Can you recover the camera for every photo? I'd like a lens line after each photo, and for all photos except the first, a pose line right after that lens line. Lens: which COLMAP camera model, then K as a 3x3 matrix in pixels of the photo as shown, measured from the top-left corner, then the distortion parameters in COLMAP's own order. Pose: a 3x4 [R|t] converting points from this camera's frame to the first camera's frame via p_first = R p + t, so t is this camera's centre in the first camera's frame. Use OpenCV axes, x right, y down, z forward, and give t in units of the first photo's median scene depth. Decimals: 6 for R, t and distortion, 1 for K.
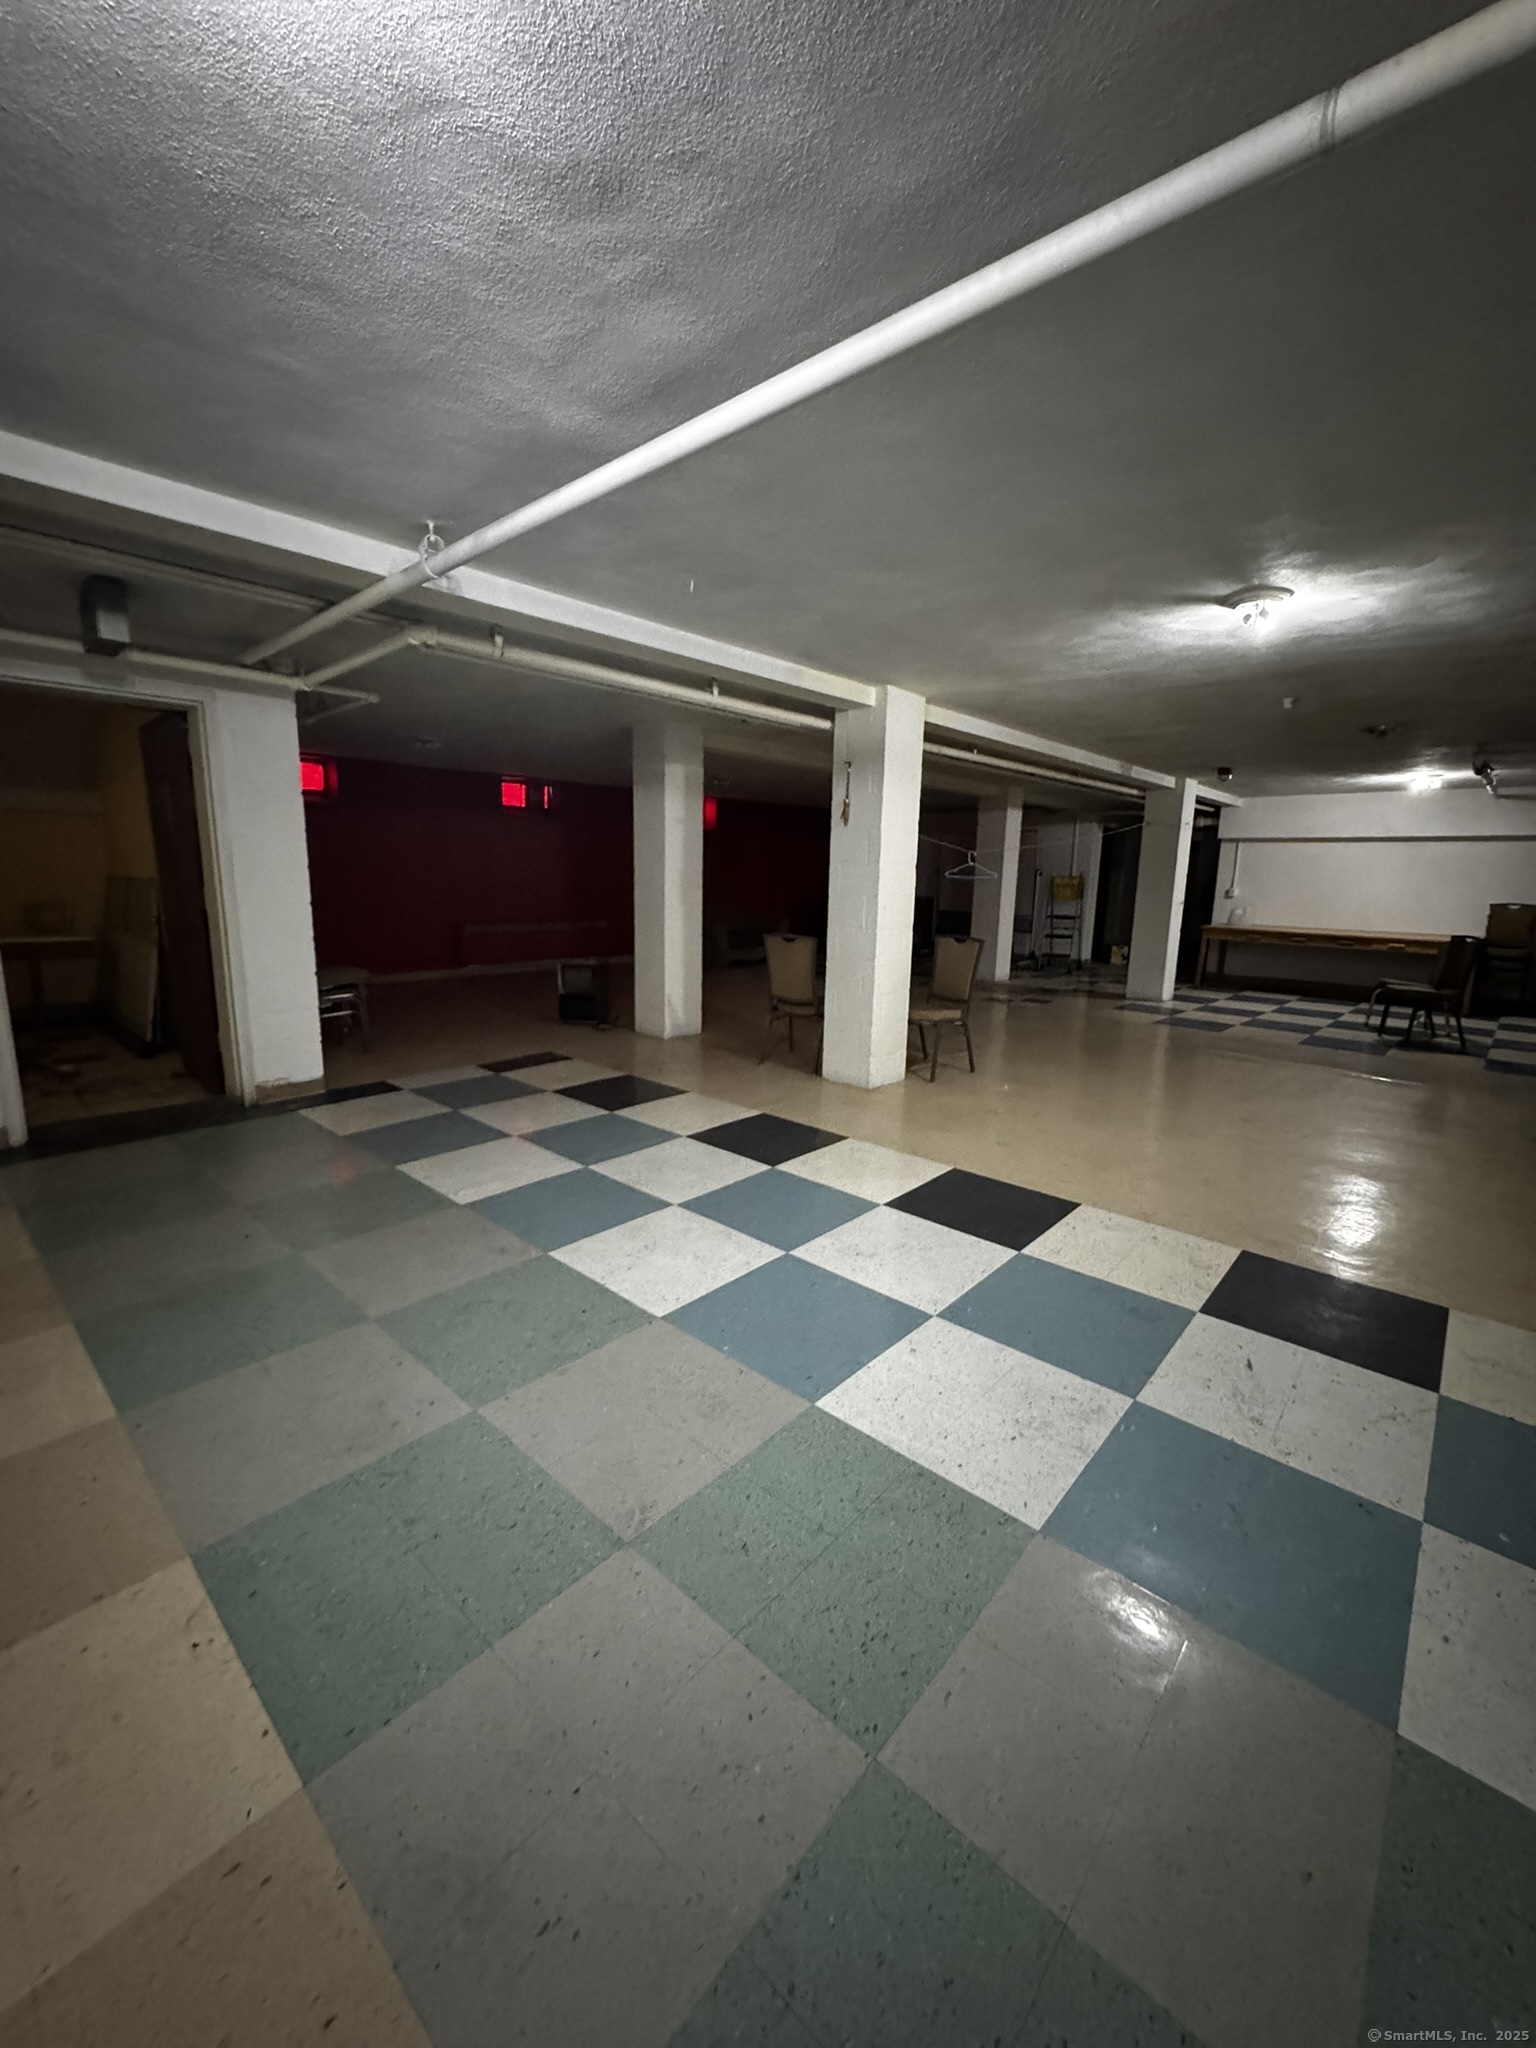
lens RADIAL K [[810.6, 0, 786.8], [0, 810.6, 1032.0], [0, 0, 1]] dist [-0.001488, 0.000234]
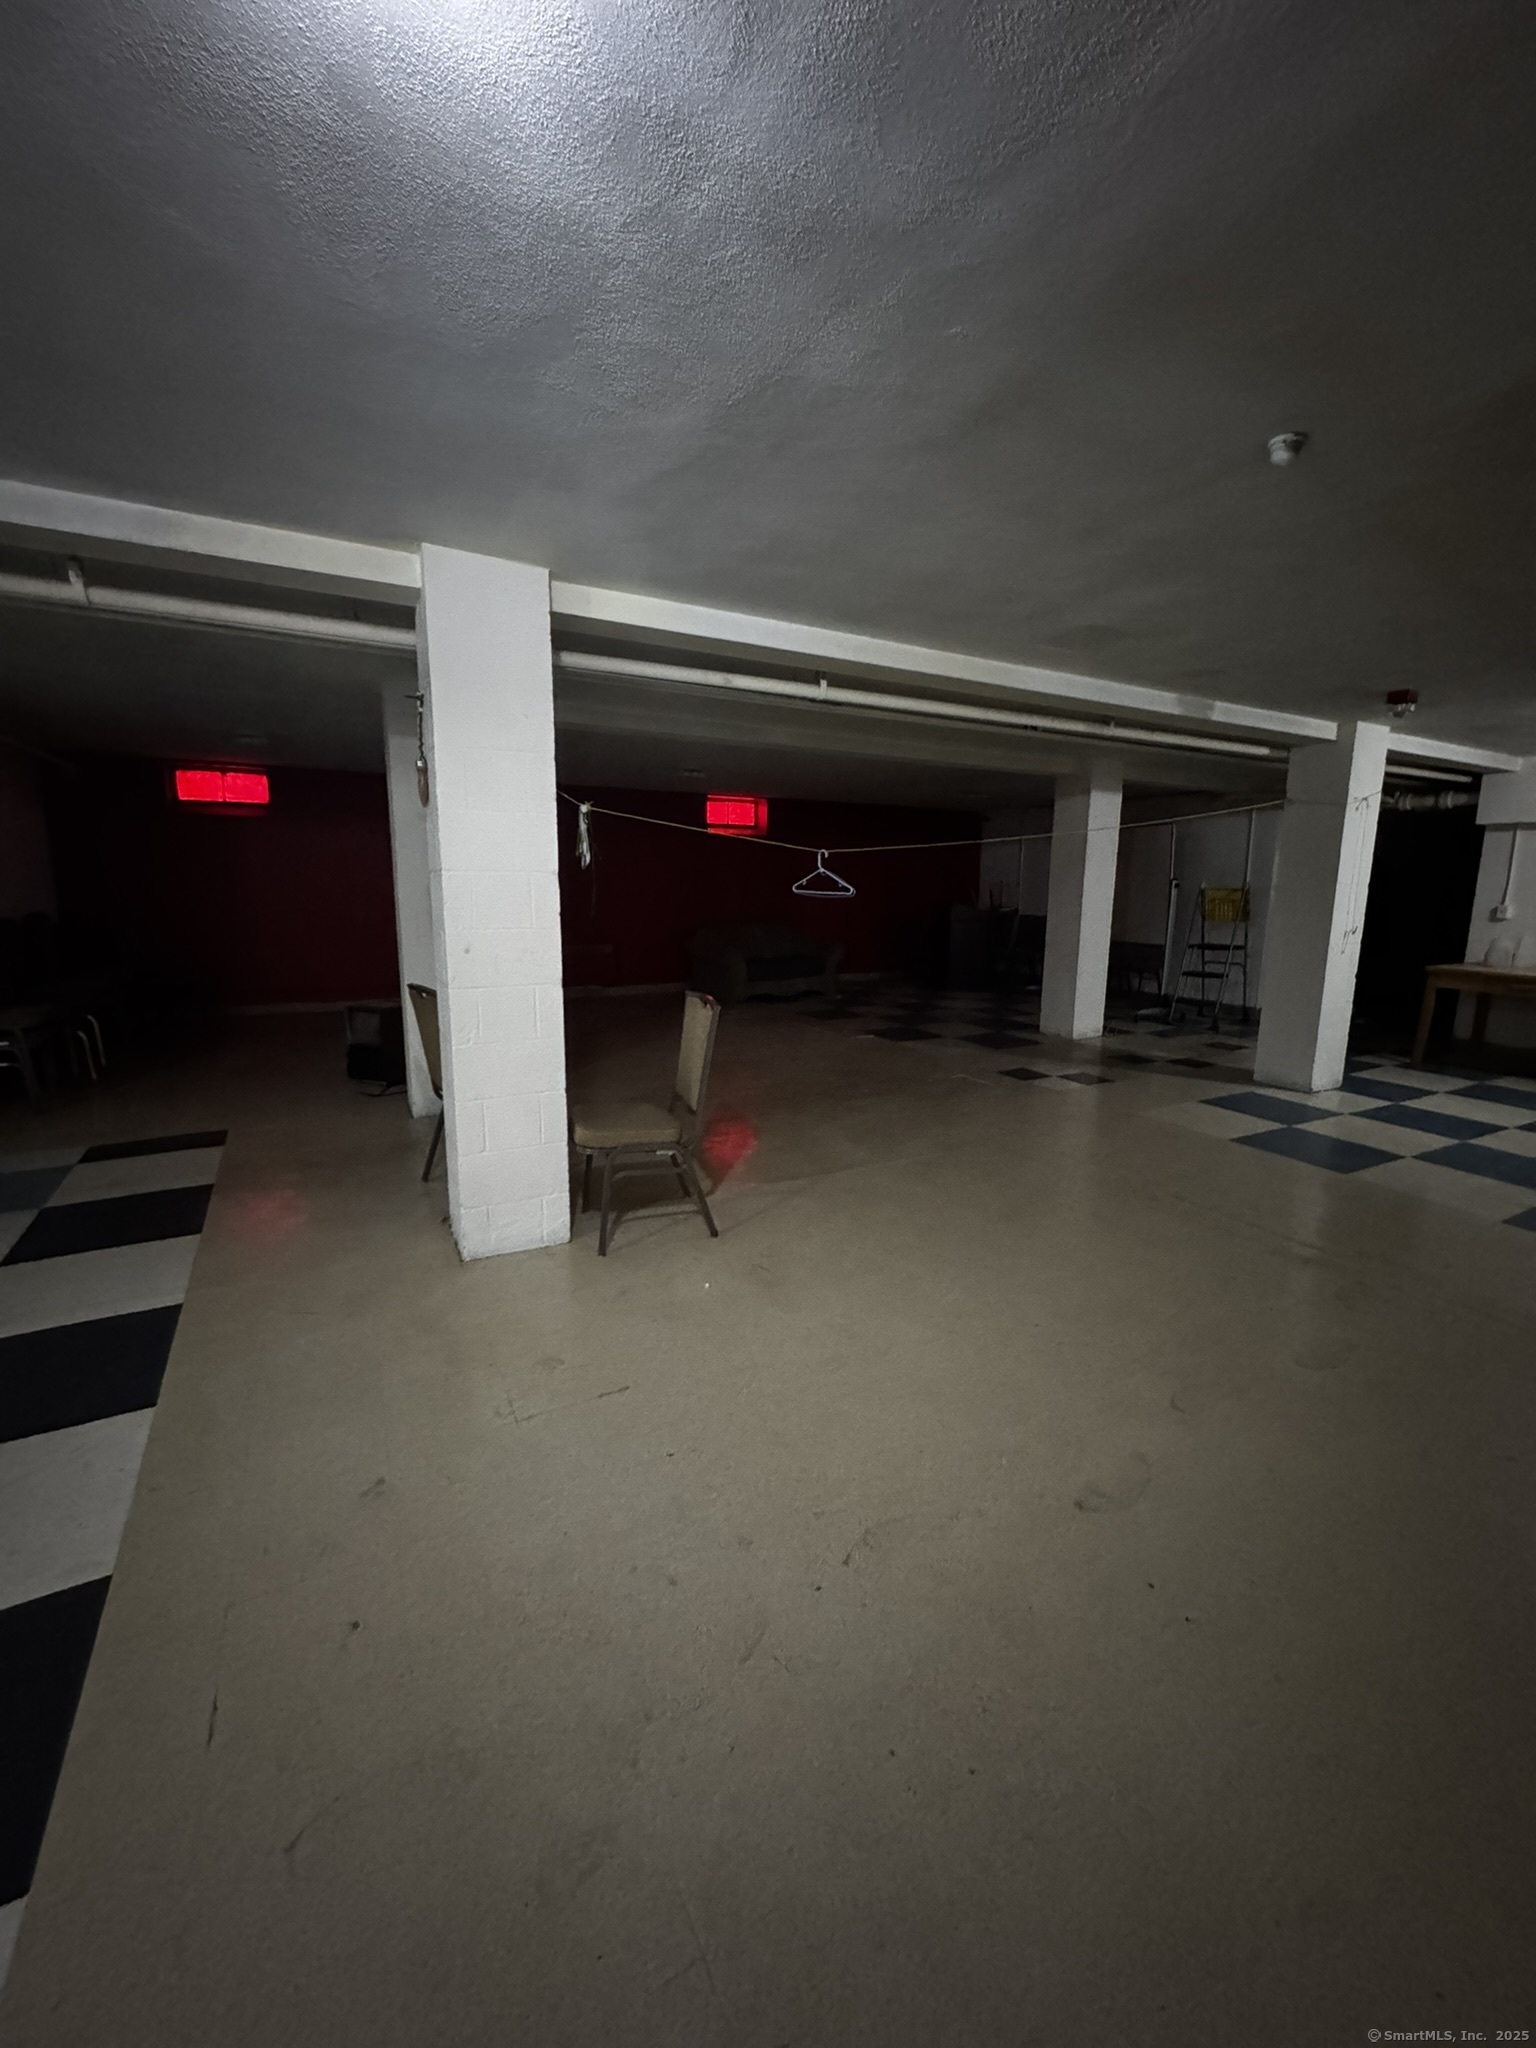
lens RADIAL K [[810.6, 0, 750.7], [0, 810.6, 1019.5], [0, 0, 1]] dist [-0.001488, 0.000234]
pose [[0.943254, 0.041701, -0.329444, 0.261883], [-0.053362, 0.998225, -0.026427, -0.053029], [0.327757, 0.042507, 0.943805, 0.286192]]
